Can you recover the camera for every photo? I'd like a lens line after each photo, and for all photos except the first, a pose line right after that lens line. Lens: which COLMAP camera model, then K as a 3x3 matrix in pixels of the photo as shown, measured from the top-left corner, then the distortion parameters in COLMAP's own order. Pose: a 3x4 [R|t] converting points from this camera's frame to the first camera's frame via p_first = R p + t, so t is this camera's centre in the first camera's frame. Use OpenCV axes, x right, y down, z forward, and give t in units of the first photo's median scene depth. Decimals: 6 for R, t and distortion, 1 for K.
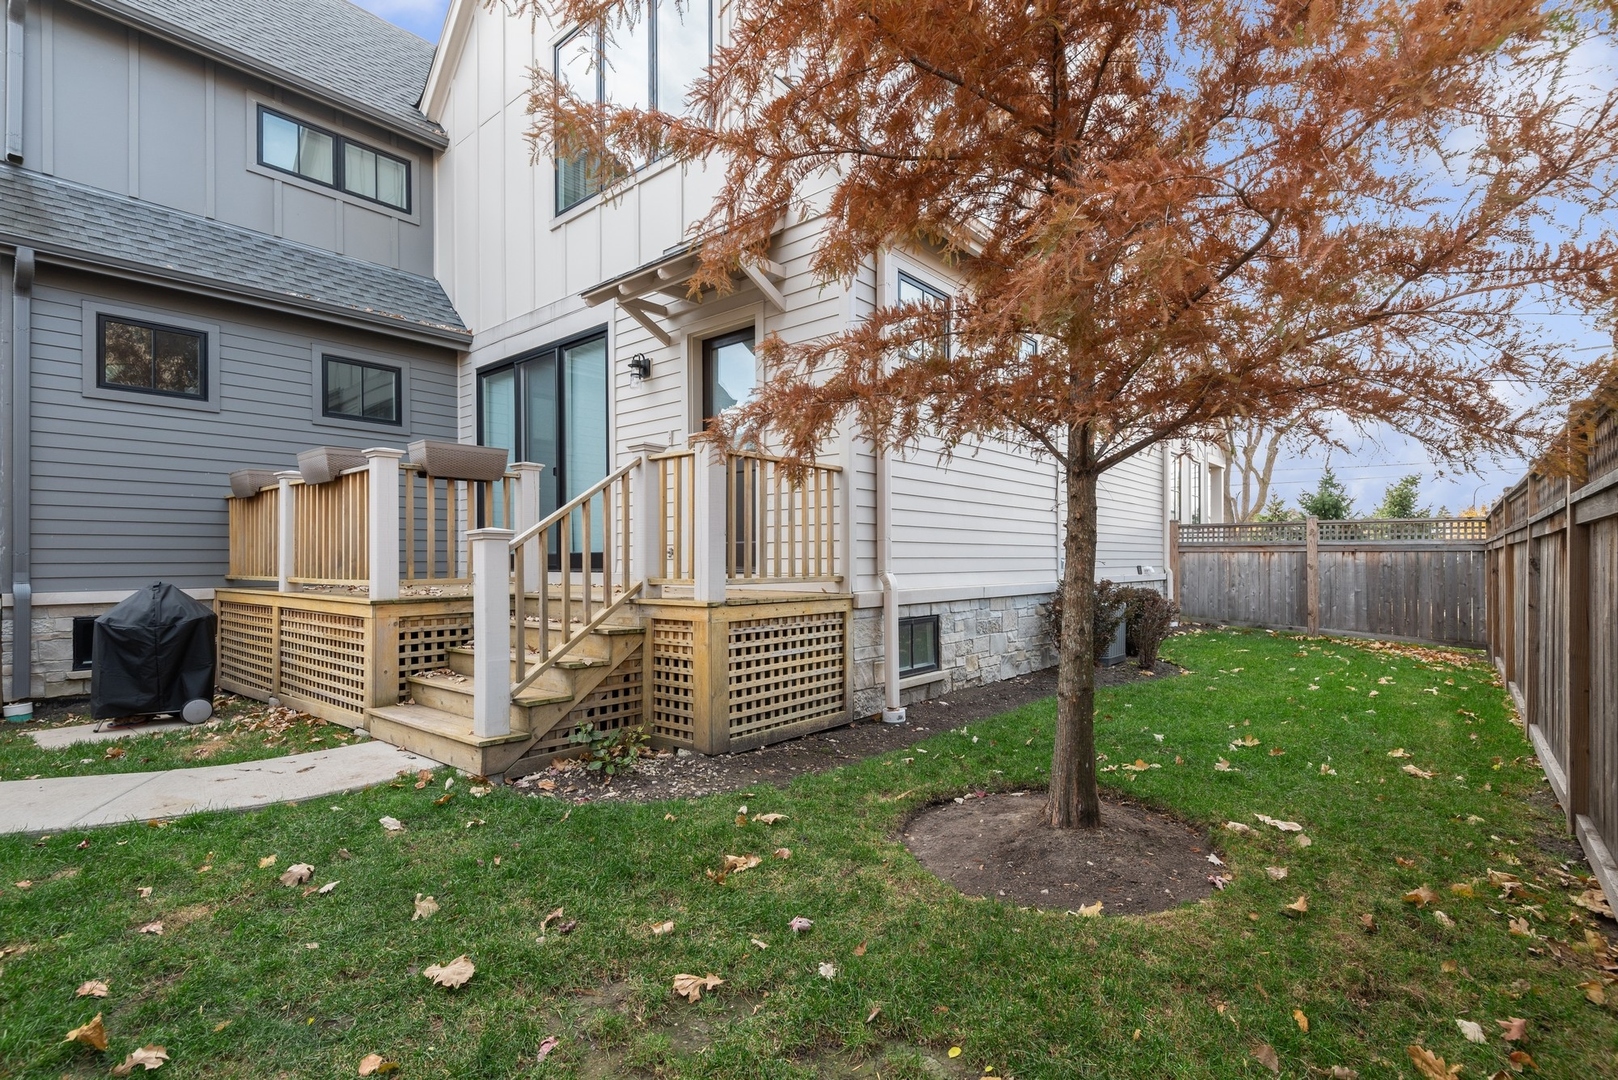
lens RADIAL K [[742.7, 0, 804.9], [0, 742.7, 554.9], [0, 0, 1]] dist [0.022790, -0.016439]
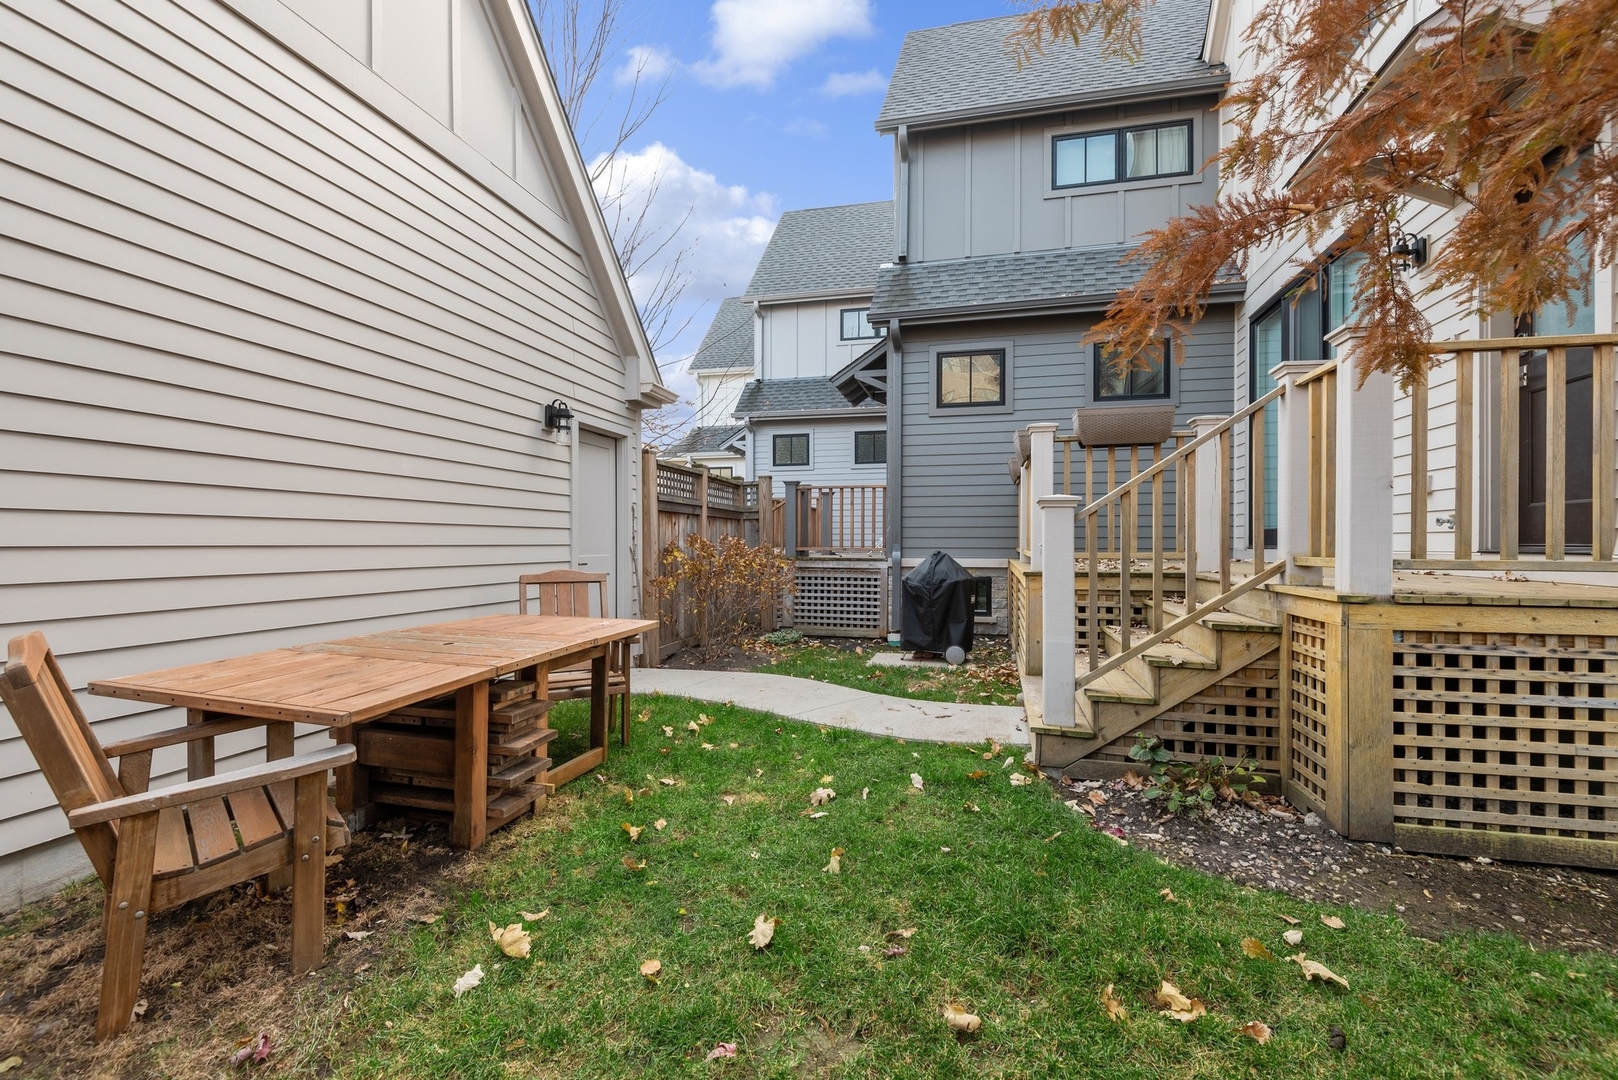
lens RADIAL K [[734.3, 0, 812.8], [0, 734.3, 542.0], [0, 0, 1]] dist [0.023076, -0.015879]
pose [[0.446475, 0.005293, -0.894780, 0.219858], [0.003195, 0.999967, 0.007509, 0.012176], [0.894790, -0.006211, 0.446443, 0.301410]]
